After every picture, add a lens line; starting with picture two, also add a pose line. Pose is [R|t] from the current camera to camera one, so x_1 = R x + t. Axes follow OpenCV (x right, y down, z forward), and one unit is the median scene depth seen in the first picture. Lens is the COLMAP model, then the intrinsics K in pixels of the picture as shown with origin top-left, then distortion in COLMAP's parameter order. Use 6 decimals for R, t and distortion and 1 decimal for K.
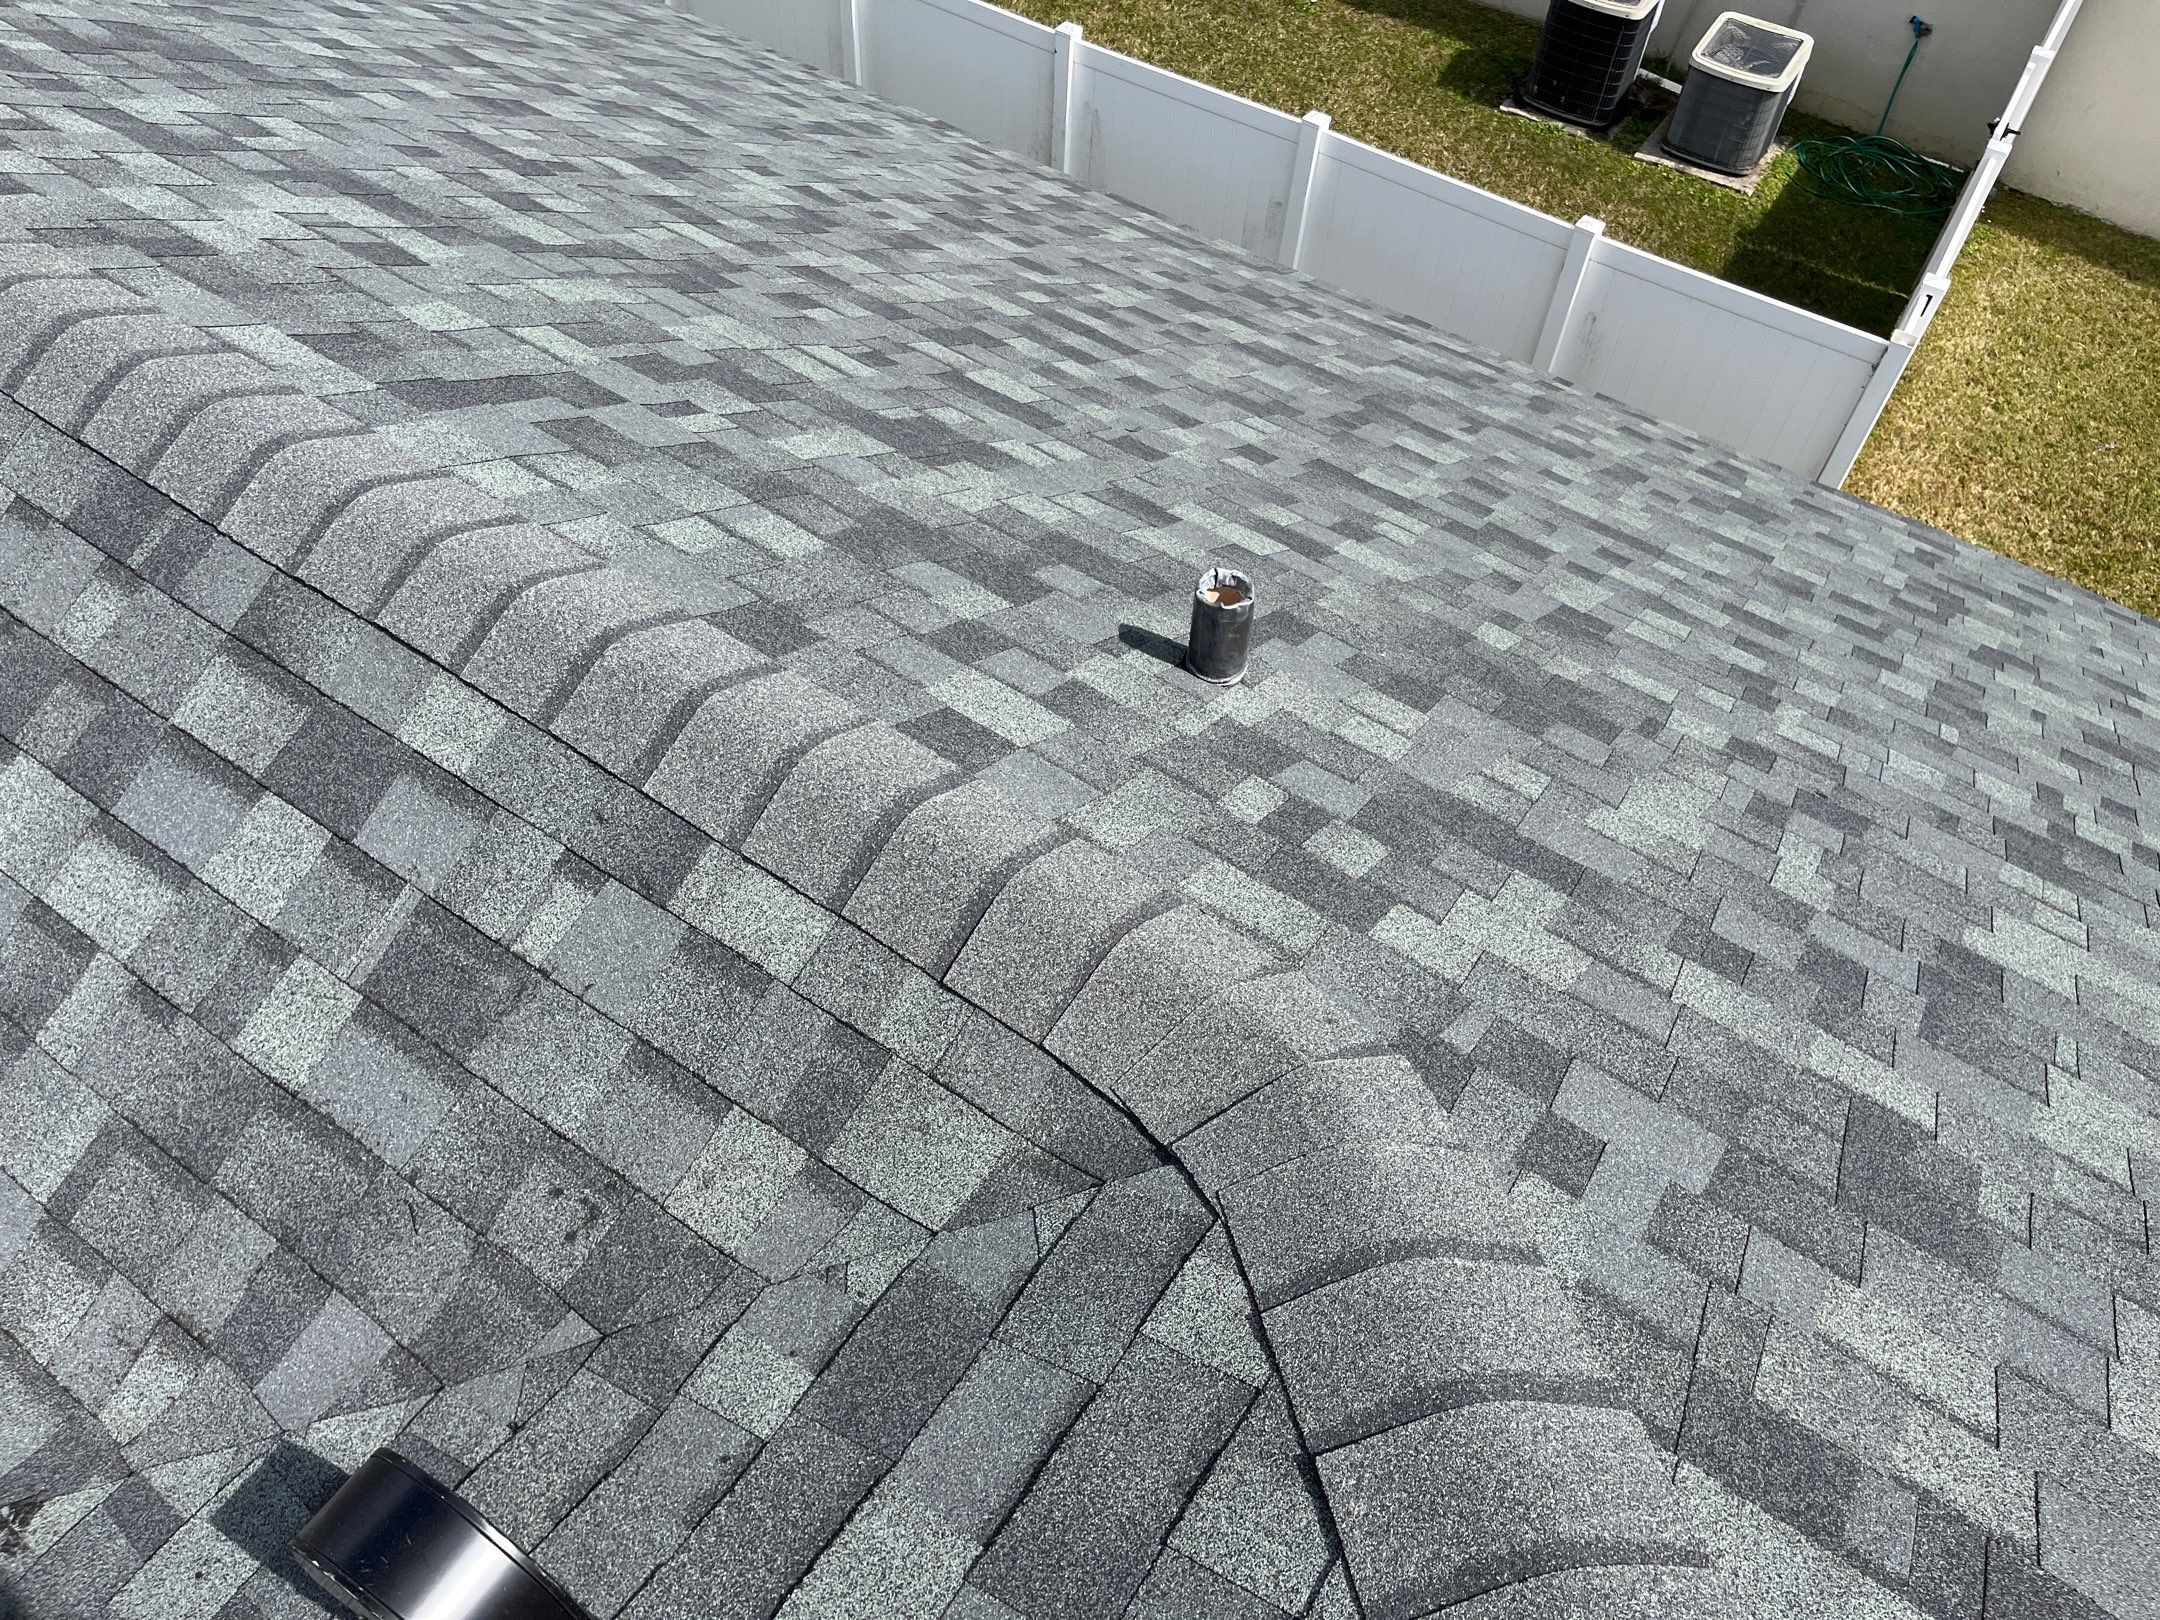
lens RADIAL K [[1608.1, 0, 1080.0], [0, 1608.1, 810.0], [0, 0, 1]] dist [0.004238, 0.001173]
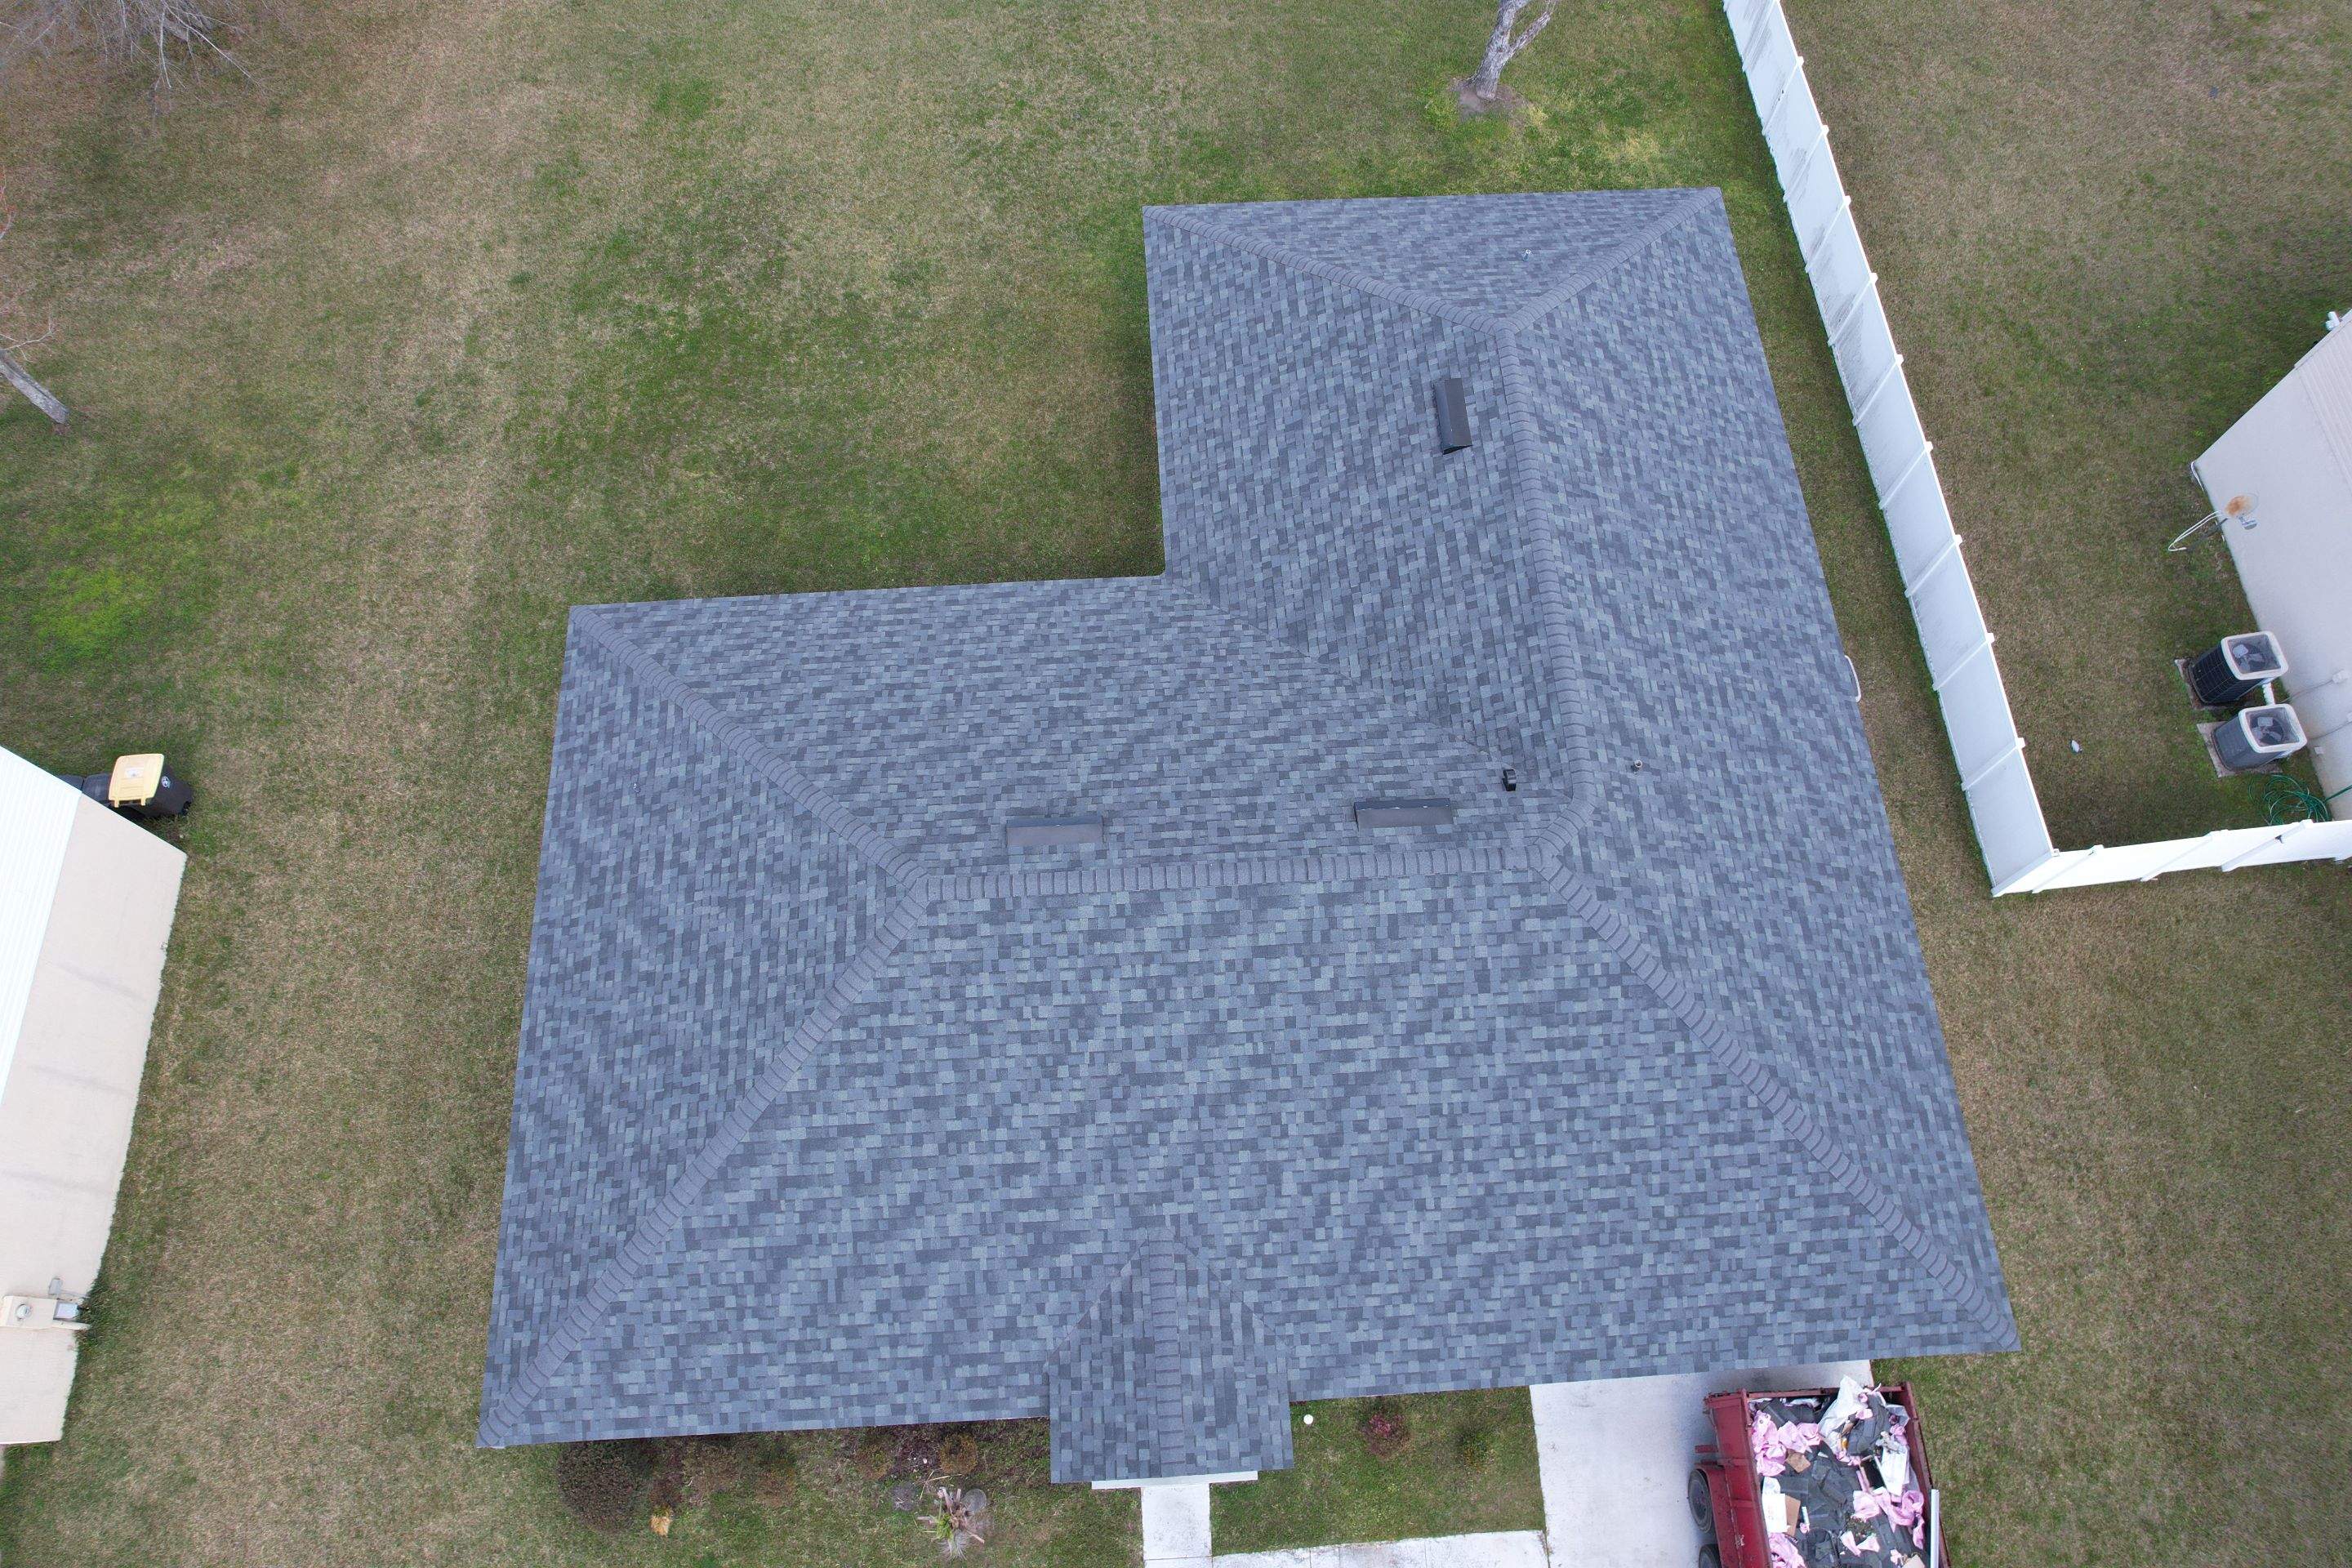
lens RADIAL K [[1526.3, 0, 1176.0], [0, 1526.3, 784.0], [0, 0, 1]] dist [-0.044165, -0.000272]
pose [[0.607213, 0.707822, -0.360942, 1.278742], [-0.590826, 0.705987, 0.390522, -1.419244], [0.531240, -0.023876, 0.846885, -5.670179]]
